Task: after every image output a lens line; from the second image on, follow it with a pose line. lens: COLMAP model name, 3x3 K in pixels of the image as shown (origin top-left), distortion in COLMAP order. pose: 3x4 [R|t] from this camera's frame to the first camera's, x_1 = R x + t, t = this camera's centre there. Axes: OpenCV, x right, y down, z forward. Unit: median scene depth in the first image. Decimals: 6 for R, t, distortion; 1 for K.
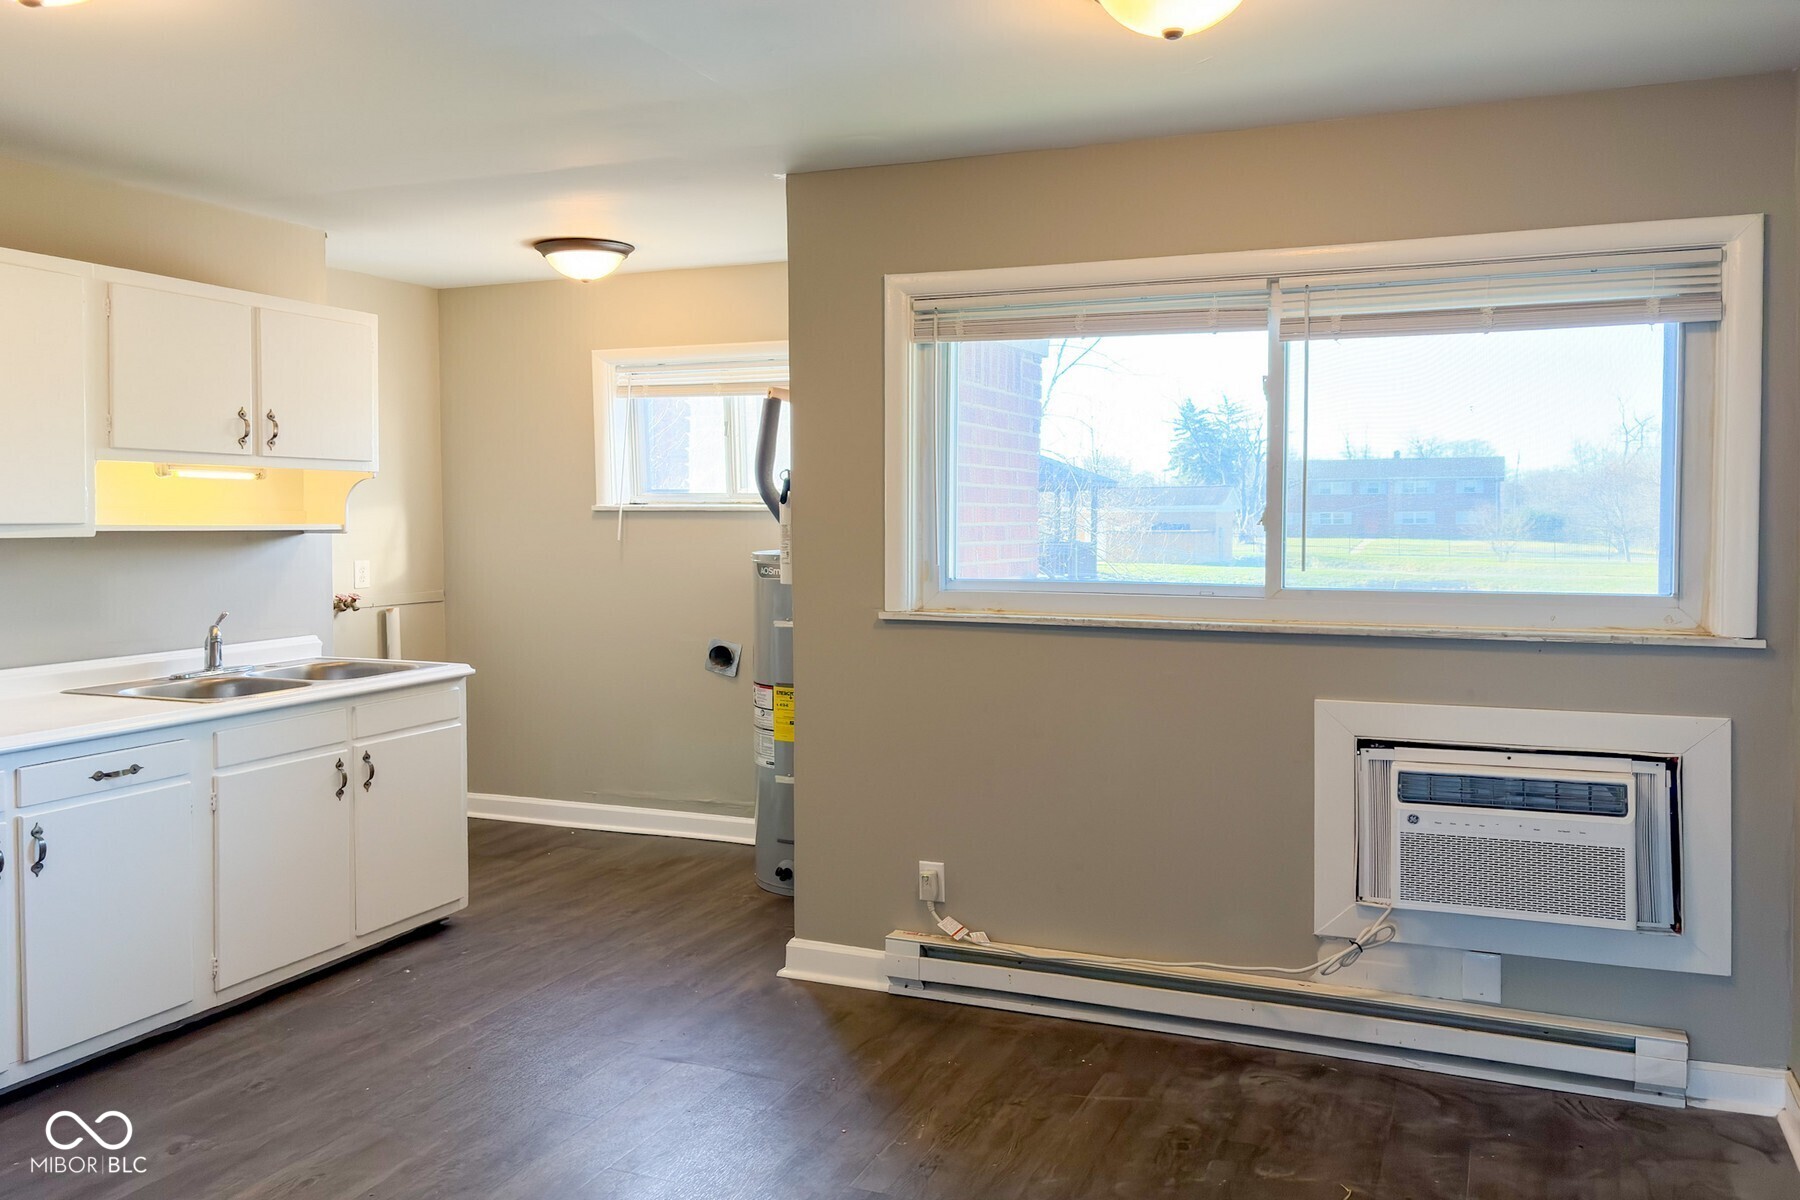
lens RADIAL K [[1406.3, 0, 921.0], [0, 1406.3, 552.6], [0, 0, 1]] dist [0.073993, -0.063421]
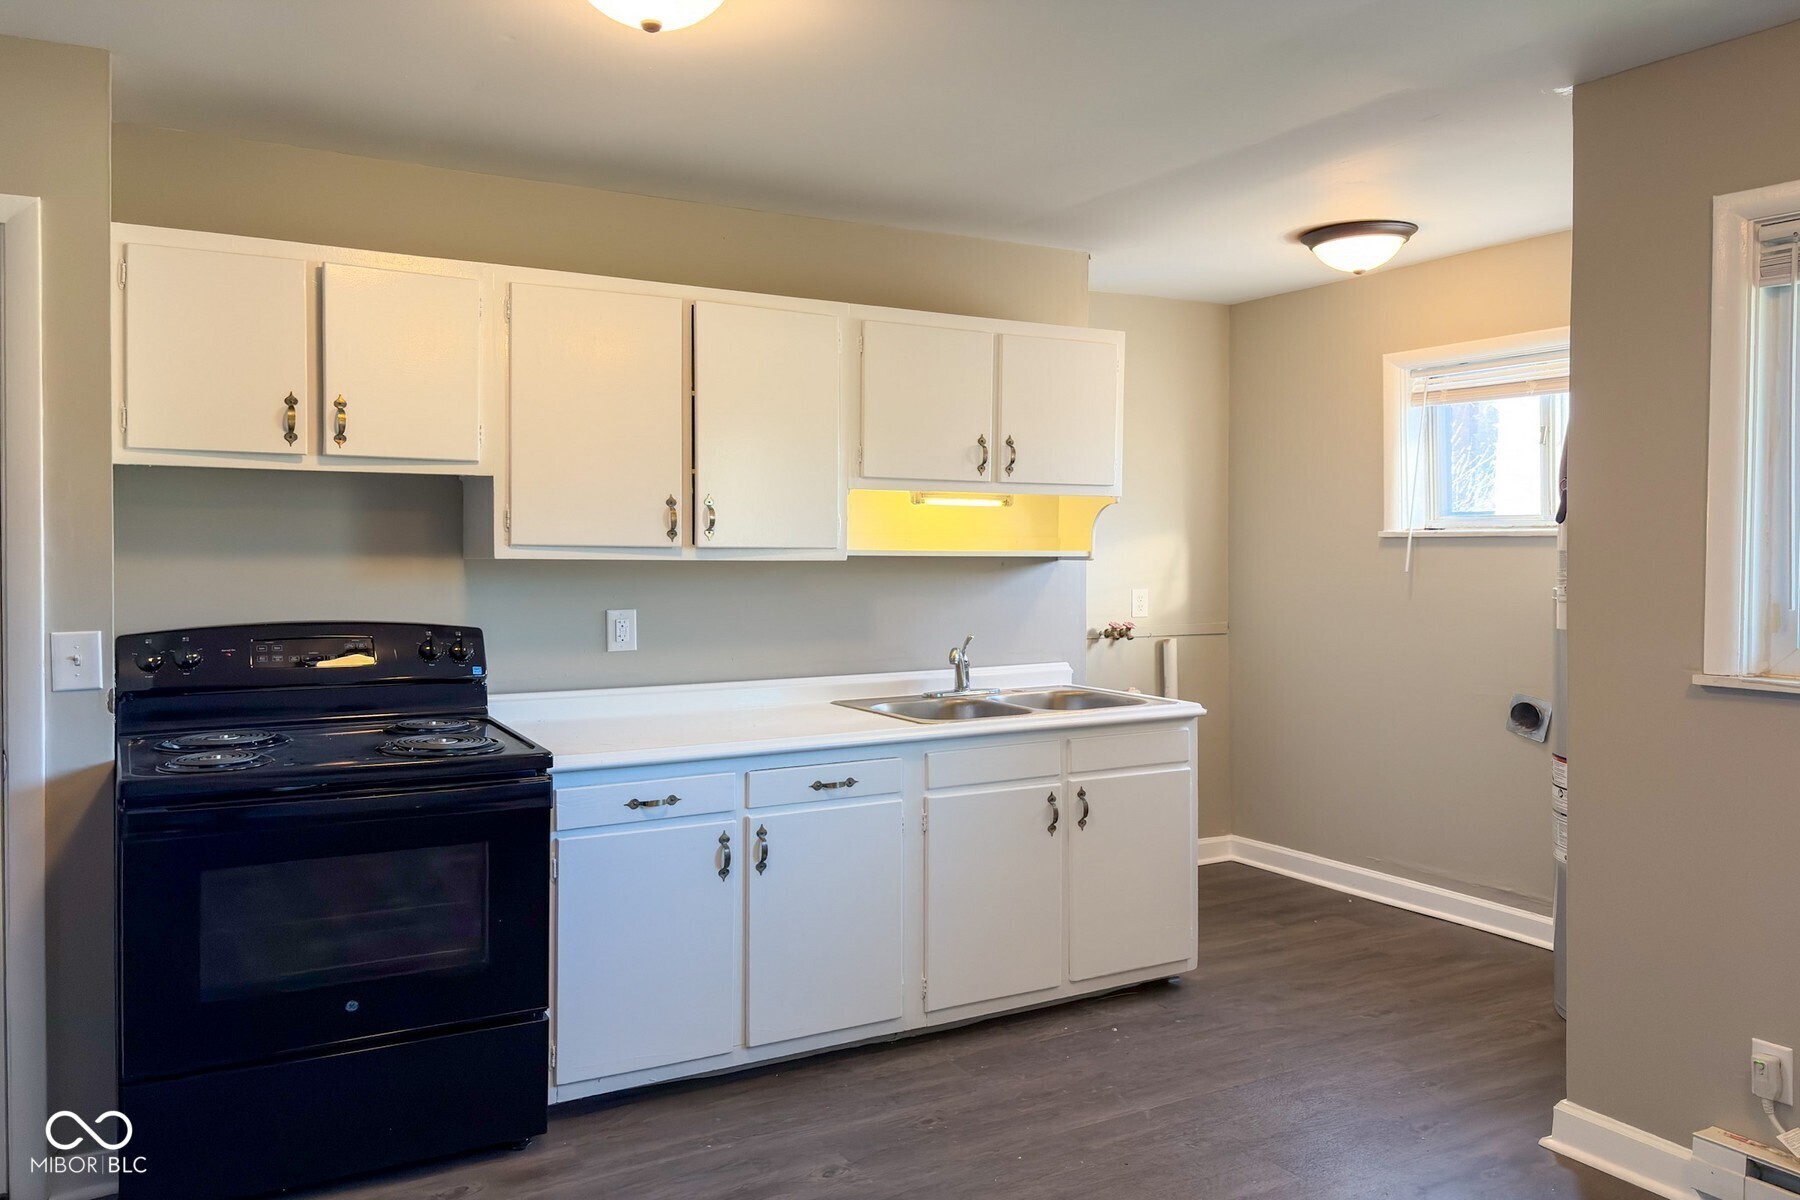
lens RADIAL K [[1406.3, 0, 877.6], [0, 1406.3, 582.8], [0, 0, 1]] dist [0.073993, -0.063421]
pose [[0.802233, 0.017499, -0.596754, 0.063164], [-0.018777, 0.999815, 0.004076, 0.001021], [0.596715, 0.007935, 0.802414, 0.157911]]
